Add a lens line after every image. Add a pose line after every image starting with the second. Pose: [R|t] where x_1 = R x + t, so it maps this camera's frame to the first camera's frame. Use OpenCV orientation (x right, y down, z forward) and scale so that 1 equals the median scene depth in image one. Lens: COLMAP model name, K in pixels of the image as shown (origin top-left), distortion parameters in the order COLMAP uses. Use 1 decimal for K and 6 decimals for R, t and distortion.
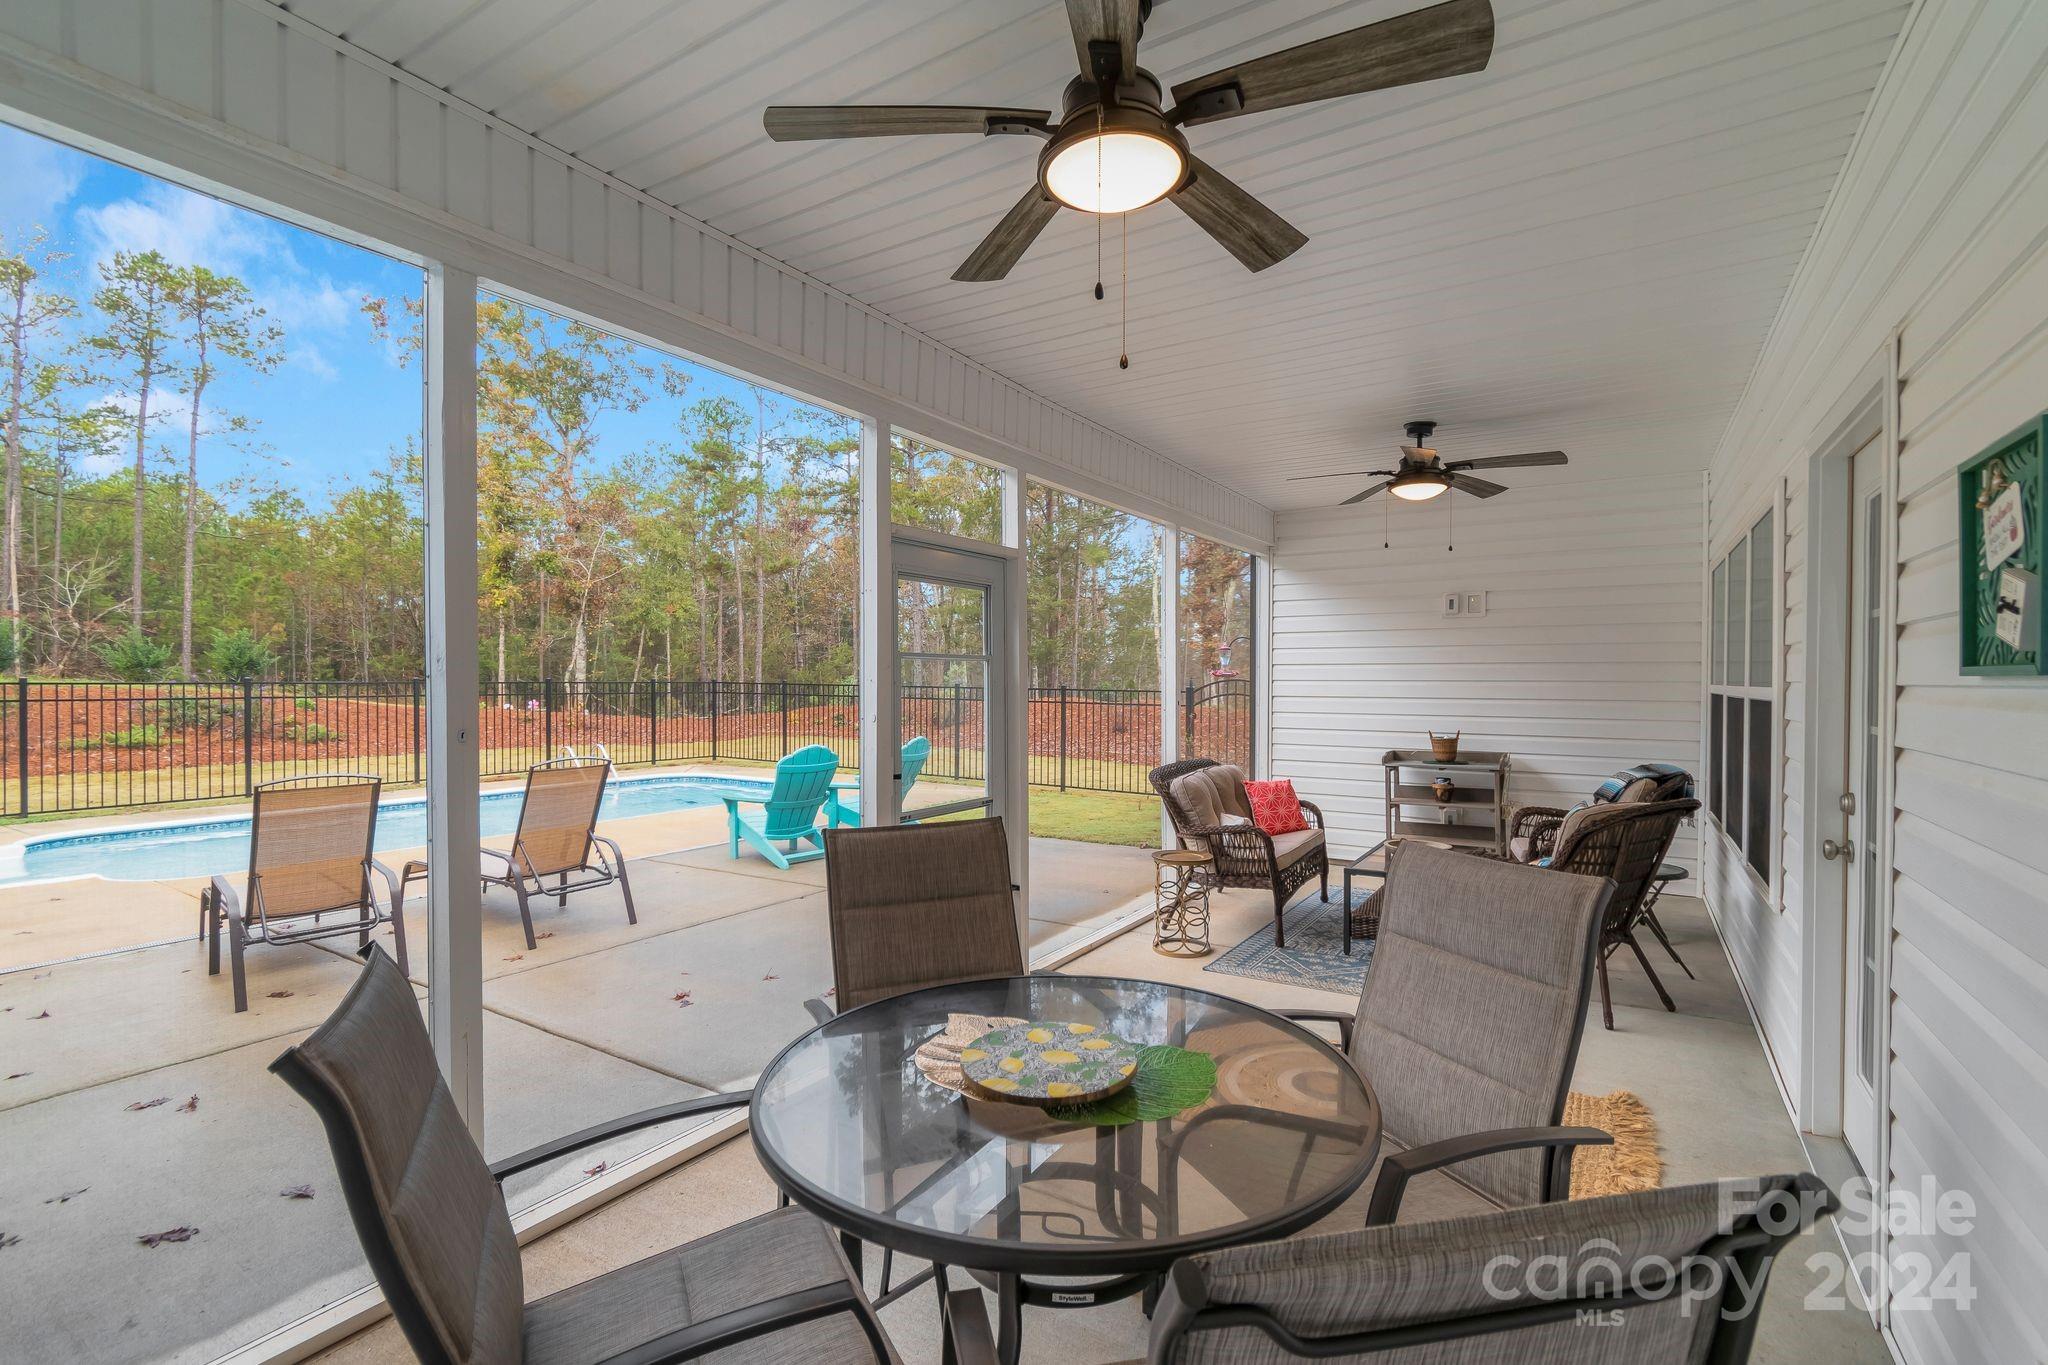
lens RADIAL K [[923.5, 0, 1037.3], [0, 923.5, 705.7], [0, 0, 1]] dist [0.002445, 0.000024]
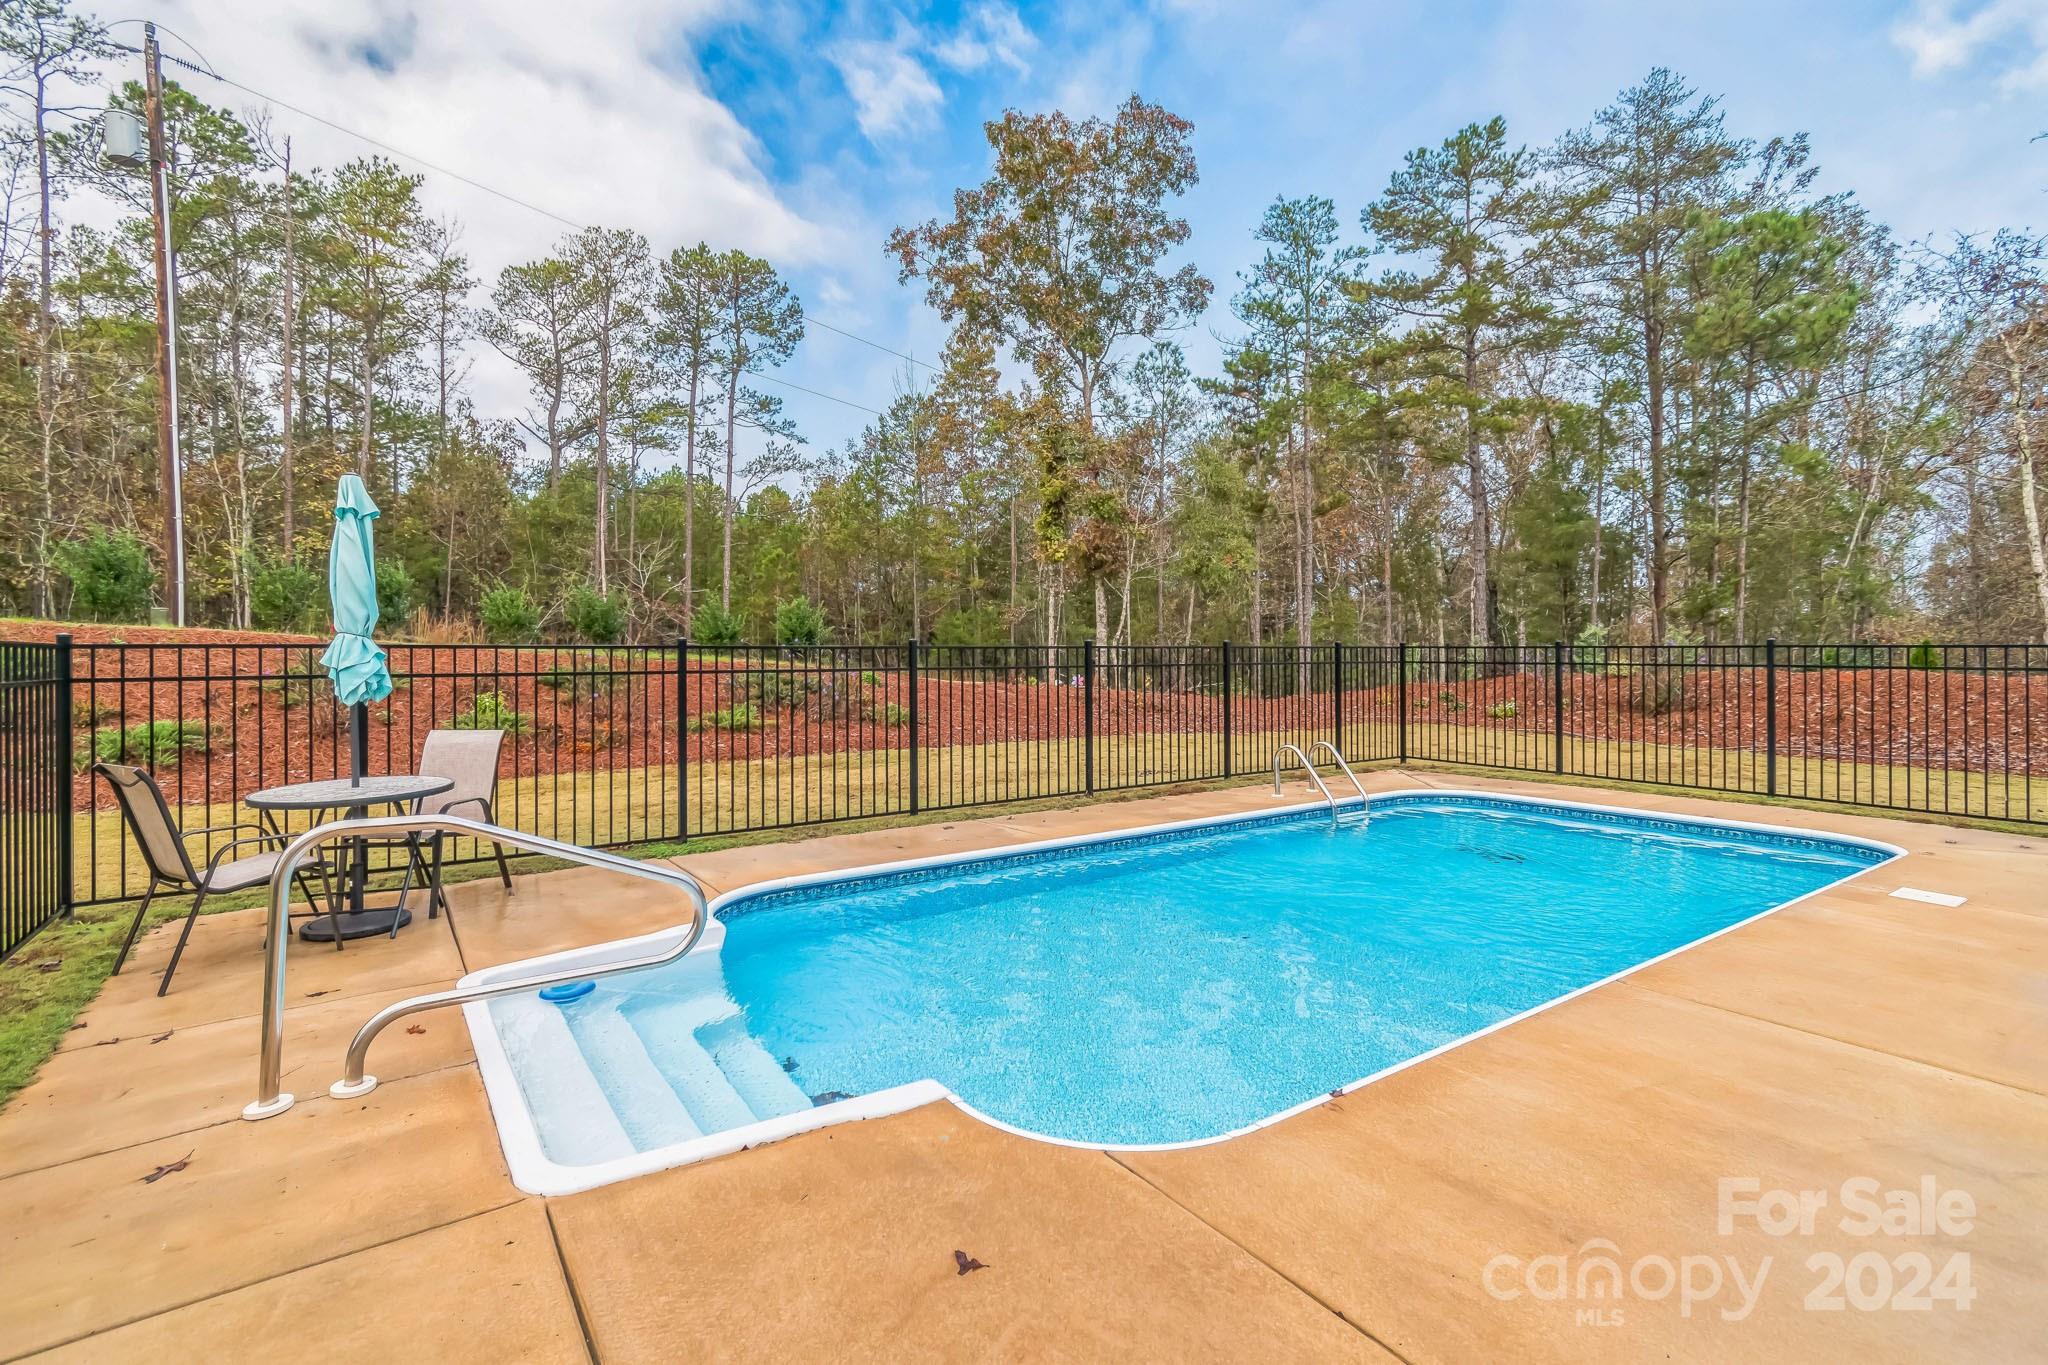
lens RADIAL K [[917.4, 0, 1020.5], [0, 917.4, 681.2], [0, 0, 1]] dist [0.000732, -0.000010]
pose [[0.925558, 0.002011, -0.378600, -0.240809], [-0.002890, 0.999994, -0.001754, 0.001006], [0.378595, 0.002718, 0.925559, 0.189555]]
